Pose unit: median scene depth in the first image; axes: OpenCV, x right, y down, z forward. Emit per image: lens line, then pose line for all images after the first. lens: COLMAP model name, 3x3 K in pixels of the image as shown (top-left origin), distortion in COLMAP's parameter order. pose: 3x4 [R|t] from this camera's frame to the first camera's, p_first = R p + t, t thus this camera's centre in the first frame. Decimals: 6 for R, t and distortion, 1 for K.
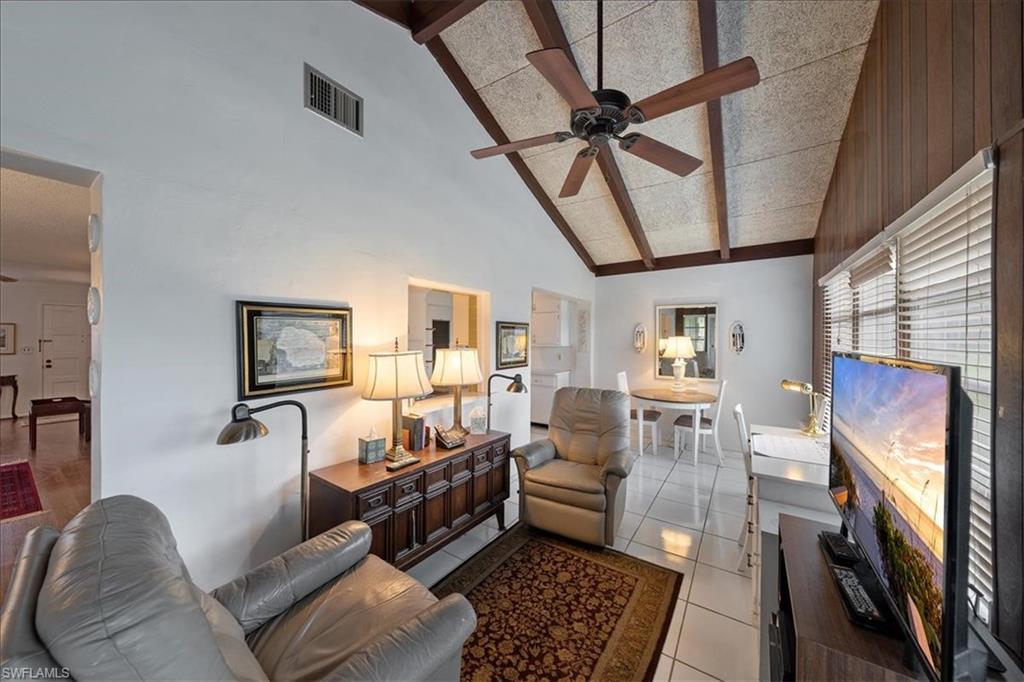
lens RADIAL K [[352.2, 0, 512.9], [0, 352.2, 337.2], [0, 0, 1]] dist [0.000053, 0.000028]
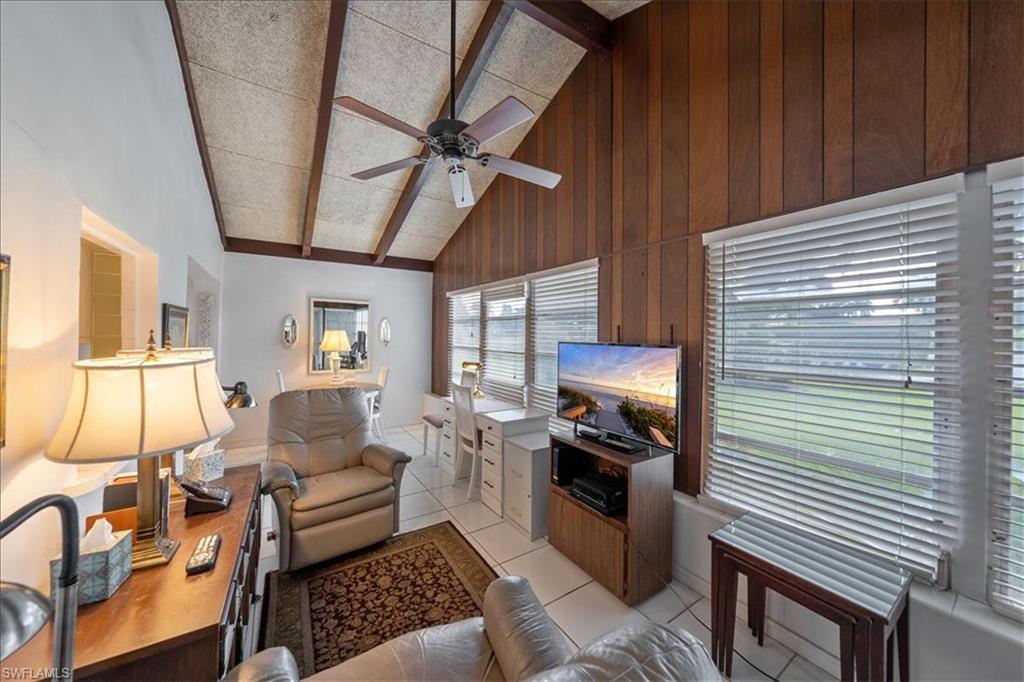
lens RADIAL K [[352.2, 0, 512.9], [0, 352.2, 337.2], [0, 0, 1]] dist [0.000053, 0.000028]
pose [[0.393706, -0.003400, 0.919230, -0.584627], [-0.014030, 0.999854, 0.009708, 0.000261], [-0.919129, -0.016718, 0.393601, 0.304756]]
